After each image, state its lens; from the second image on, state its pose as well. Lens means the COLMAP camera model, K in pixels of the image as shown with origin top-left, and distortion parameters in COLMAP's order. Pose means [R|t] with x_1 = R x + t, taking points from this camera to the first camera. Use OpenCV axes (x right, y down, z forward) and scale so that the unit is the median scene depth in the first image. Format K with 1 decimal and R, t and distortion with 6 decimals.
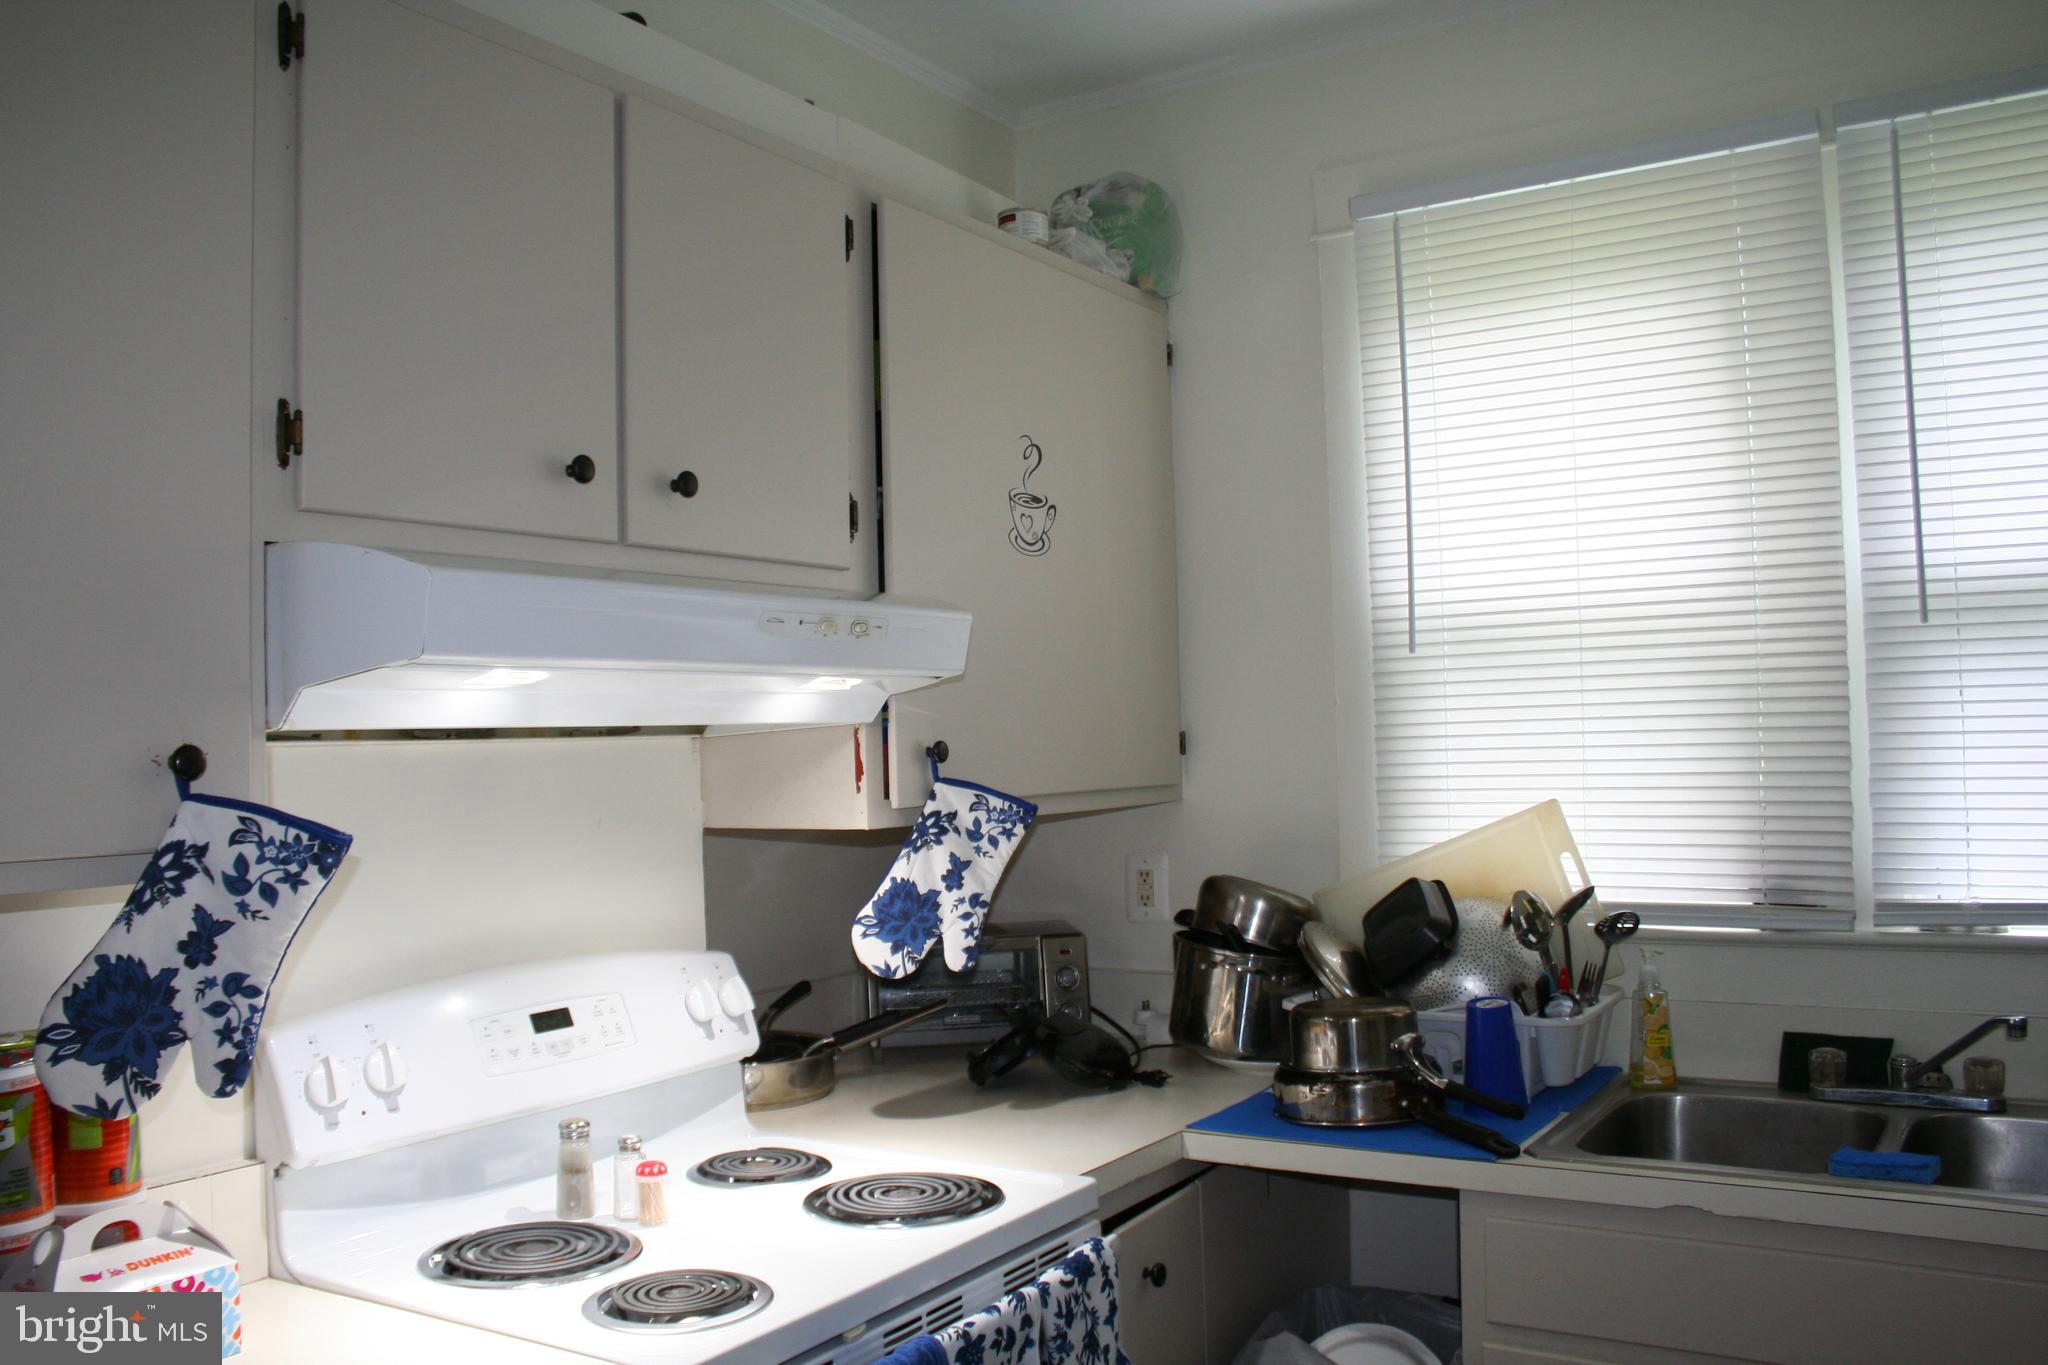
lens RADIAL K [[1728.3, 0, 1015.0], [0, 1728.3, 692.8], [0, 0, 1]] dist [-0.106735, 0.046499]
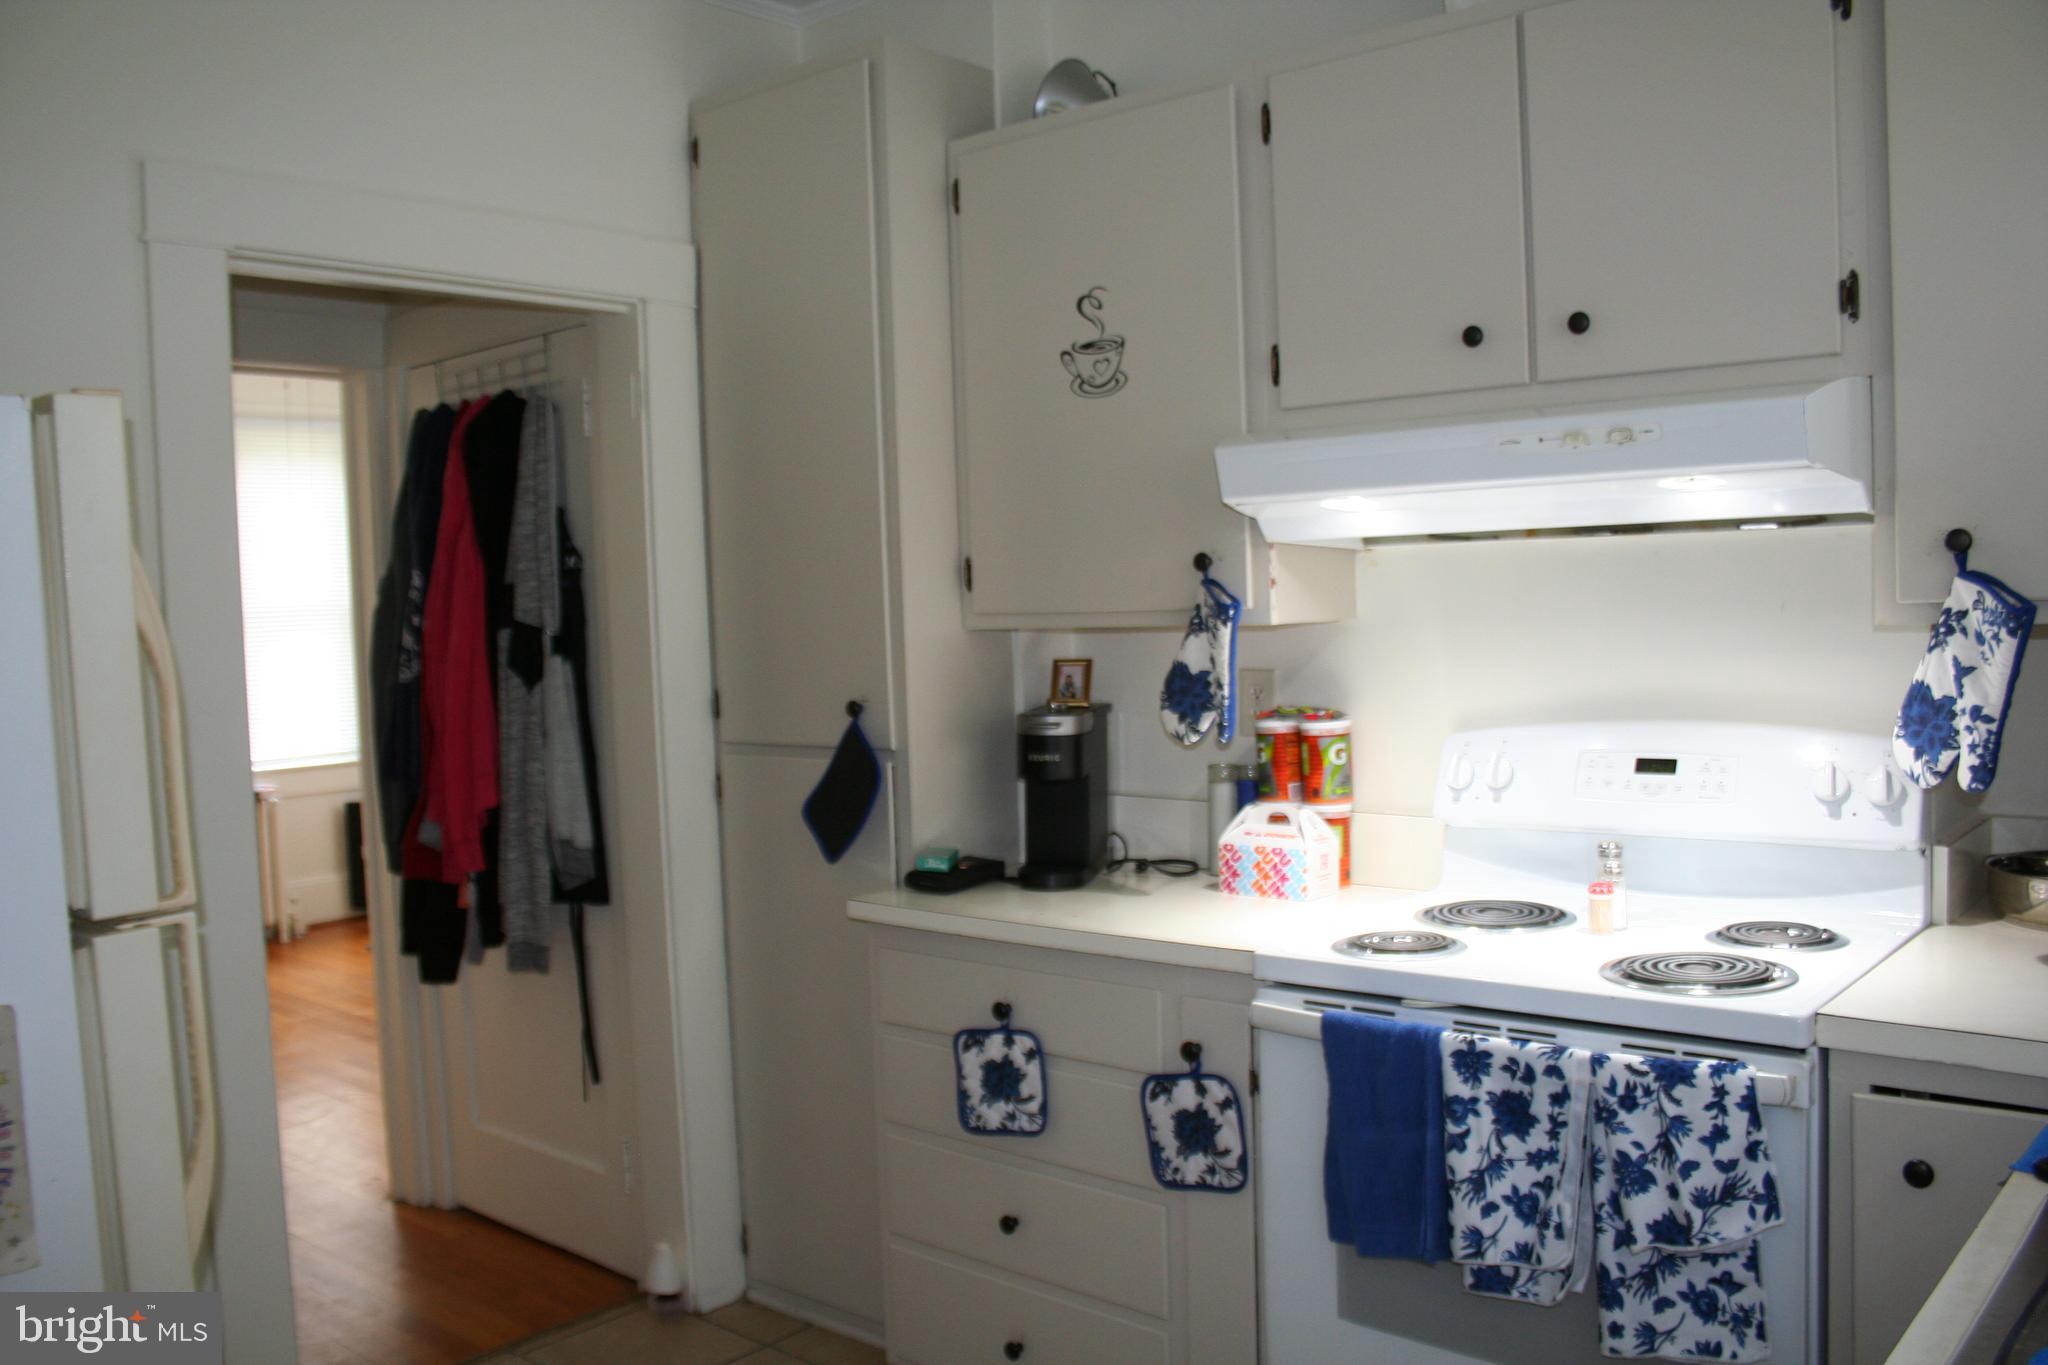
lens RADIAL K [[1728.3, 0, 1014.2], [0, 1728.3, 678.2], [0, 0, 1]] dist [-0.106735, 0.046499]
pose [[-0.137642, 0.083044, -0.986995, 0.929831], [0.065842, 0.995042, 0.074539, 0.008803], [0.988291, -0.054726, -0.142427, 0.685509]]
